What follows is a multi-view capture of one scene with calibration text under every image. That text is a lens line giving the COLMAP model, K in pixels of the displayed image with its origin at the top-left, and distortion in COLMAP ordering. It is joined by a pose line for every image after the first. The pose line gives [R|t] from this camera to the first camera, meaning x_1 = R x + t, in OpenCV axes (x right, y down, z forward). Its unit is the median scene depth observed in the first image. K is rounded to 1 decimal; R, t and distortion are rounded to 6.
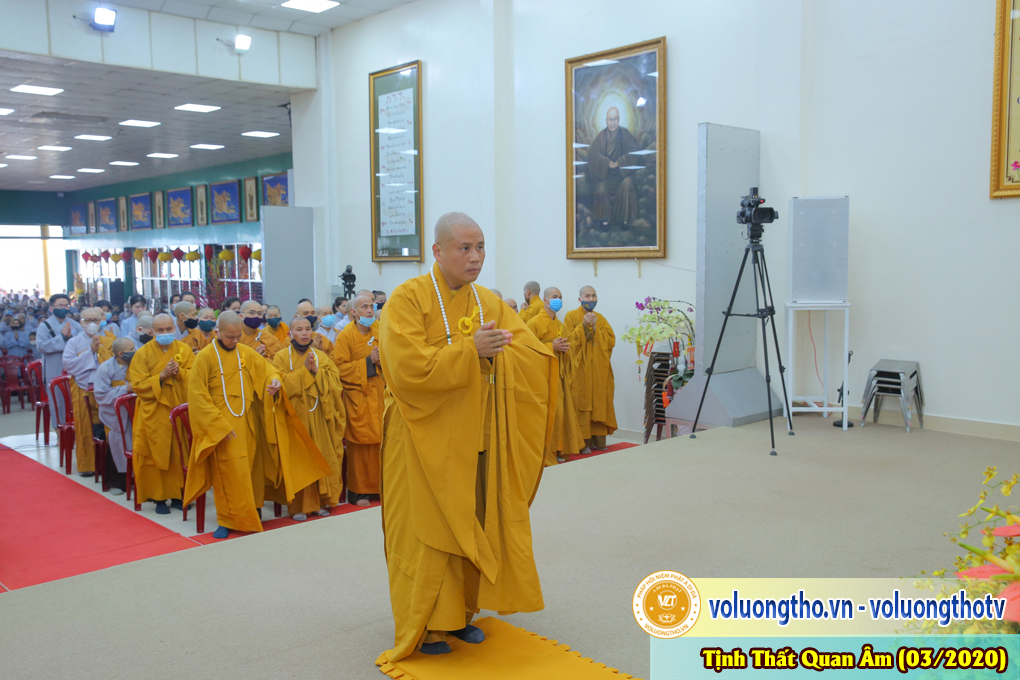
lens RADIAL K [[924.1, 0, 506.7], [0, 924.1, 340.0], [0, 0, 1]] dist [-0.011356, 0.000000]
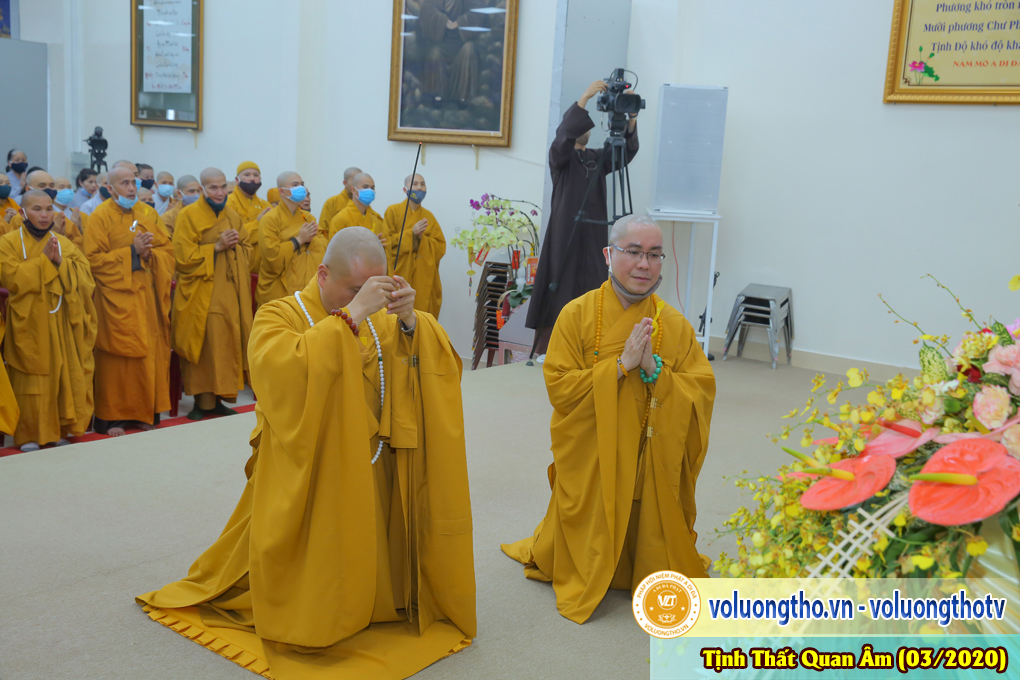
lens RADIAL K [[1162.1, 0, 507.9], [0, 1162.1, 339.9], [0, 0, 1]] dist [0.042252, 0.000000]
pose [[0.983406, 0.040818, 0.176764, -0.004160], [-0.054997, 0.995585, 0.076070, 0.002578], [-0.172879, -0.084529, 0.981309, -0.022362]]
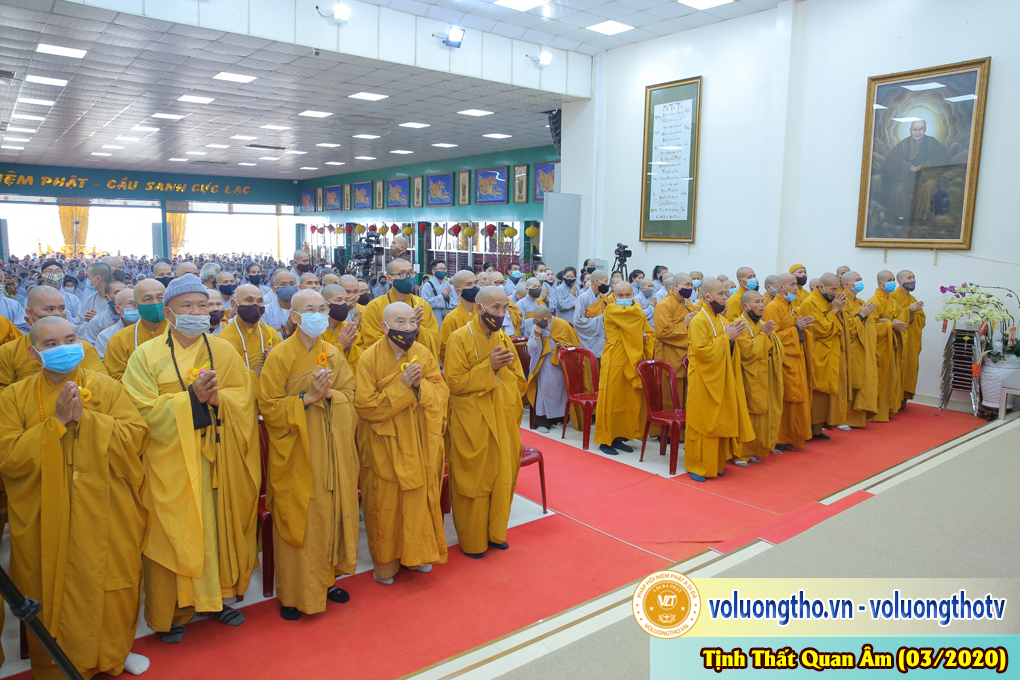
lens RADIAL K [[693.2, 0, 498.4], [0, 693.2, 340.1], [0, 0, 1]] dist [-0.090037, 0.050218]
pose [[0.995985, 0.042581, -0.078740, -0.351316], [-0.037871, 0.997457, 0.060372, -0.002751], [0.081111, -0.057147, 0.995065, 0.093880]]
